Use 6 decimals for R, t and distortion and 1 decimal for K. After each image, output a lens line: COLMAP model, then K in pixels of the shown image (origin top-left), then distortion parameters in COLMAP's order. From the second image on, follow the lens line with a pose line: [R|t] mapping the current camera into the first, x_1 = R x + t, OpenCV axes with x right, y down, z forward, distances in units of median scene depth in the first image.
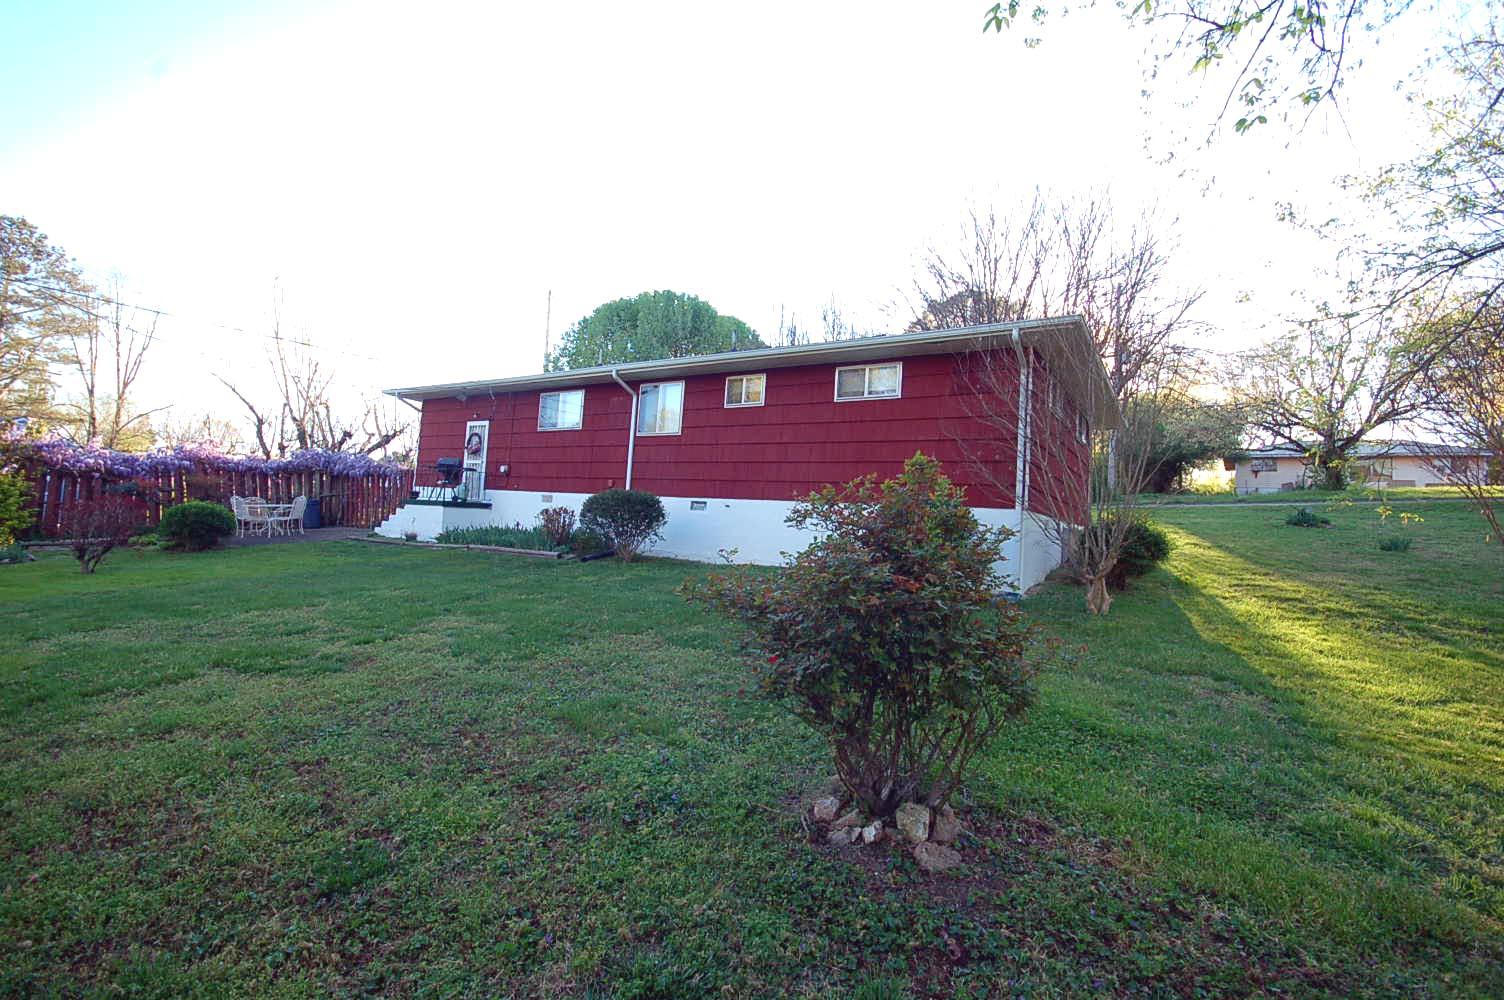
lens RADIAL K [[660.5, 0, 752.0], [0, 660.5, 500.0], [0, 0, 1]] dist [-0.011998, -0.000236]
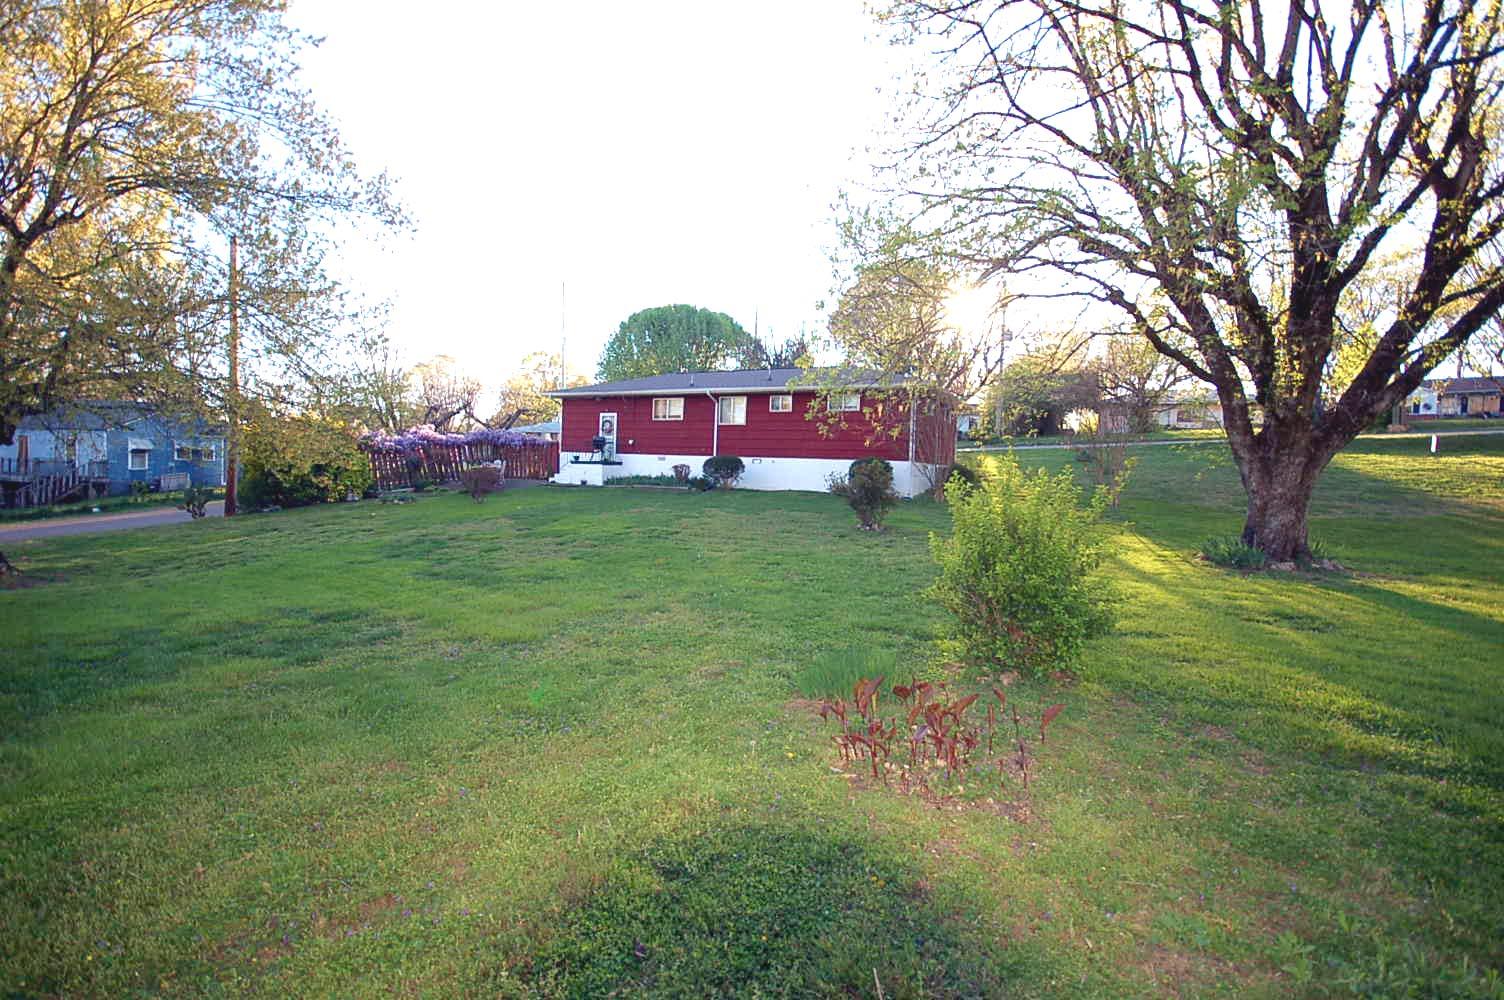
lens RADIAL K [[660.5, 0, 752.0], [0, 660.5, 500.0], [0, 0, 1]] dist [-0.011998, -0.000236]
pose [[0.995236, -0.032462, 0.091930, -0.241898], [0.024208, 0.995691, 0.089518, -0.046265], [-0.094440, -0.086866, 0.991734, -0.825915]]
